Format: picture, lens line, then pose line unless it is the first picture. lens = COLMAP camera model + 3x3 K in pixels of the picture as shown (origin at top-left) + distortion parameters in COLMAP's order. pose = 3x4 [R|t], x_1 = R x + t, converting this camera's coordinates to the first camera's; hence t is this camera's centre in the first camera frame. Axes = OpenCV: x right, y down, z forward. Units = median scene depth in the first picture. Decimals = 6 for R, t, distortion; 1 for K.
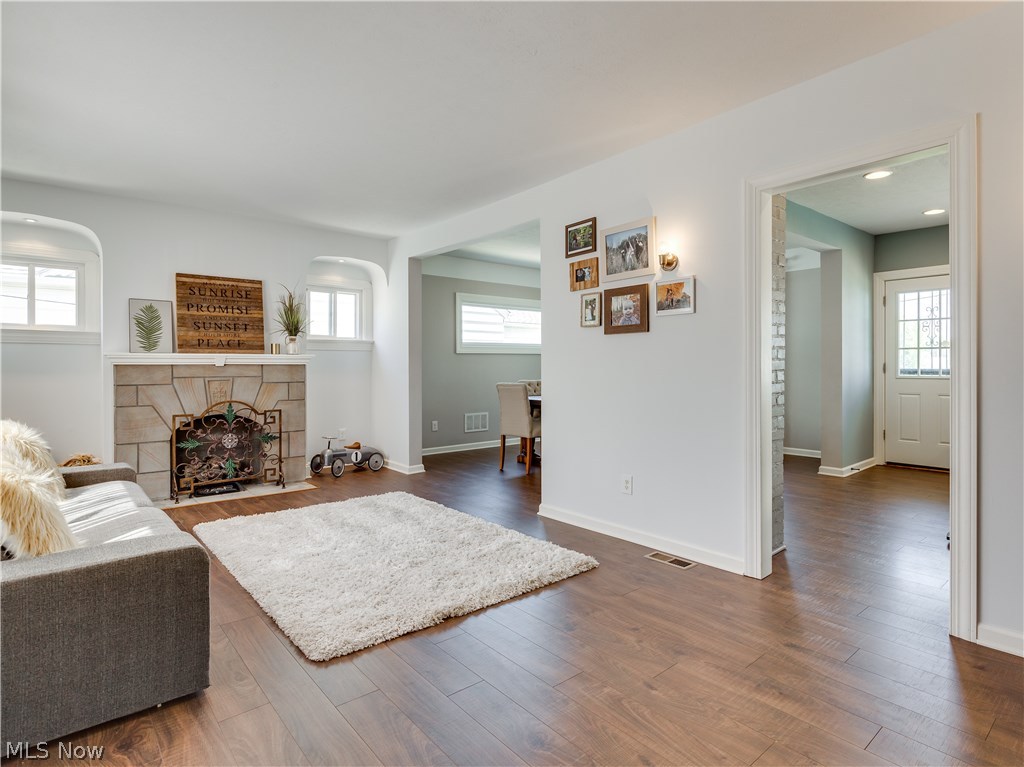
lens RADIAL K [[551.6, 0, 513.9], [0, 551.6, 366.2], [0, 0, 1]] dist [-0.001521, -0.000929]
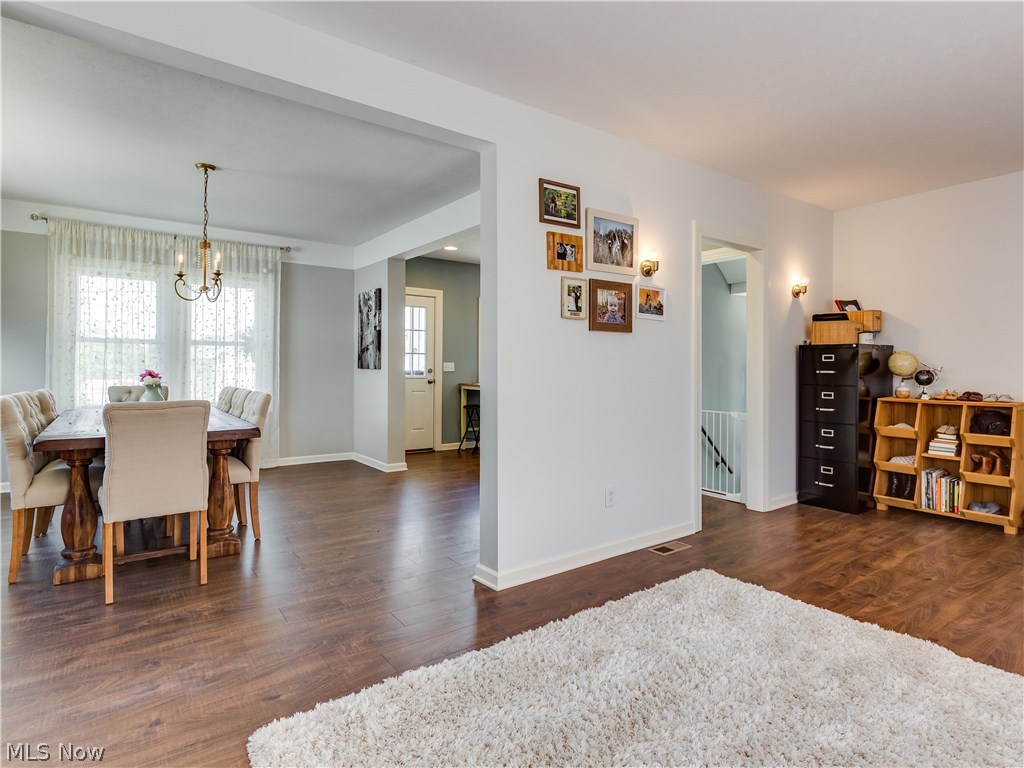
lens RADIAL K [[551.6, 0, 513.9], [0, 551.6, 366.7], [0, 0, 1]] dist [-0.001521, -0.000929]
pose [[0.061927, 0.005733, 0.998064, -0.716283], [-0.002542, 0.999981, -0.005586, 0.003941], [-0.998077, -0.002191, 0.061940, 1.093389]]
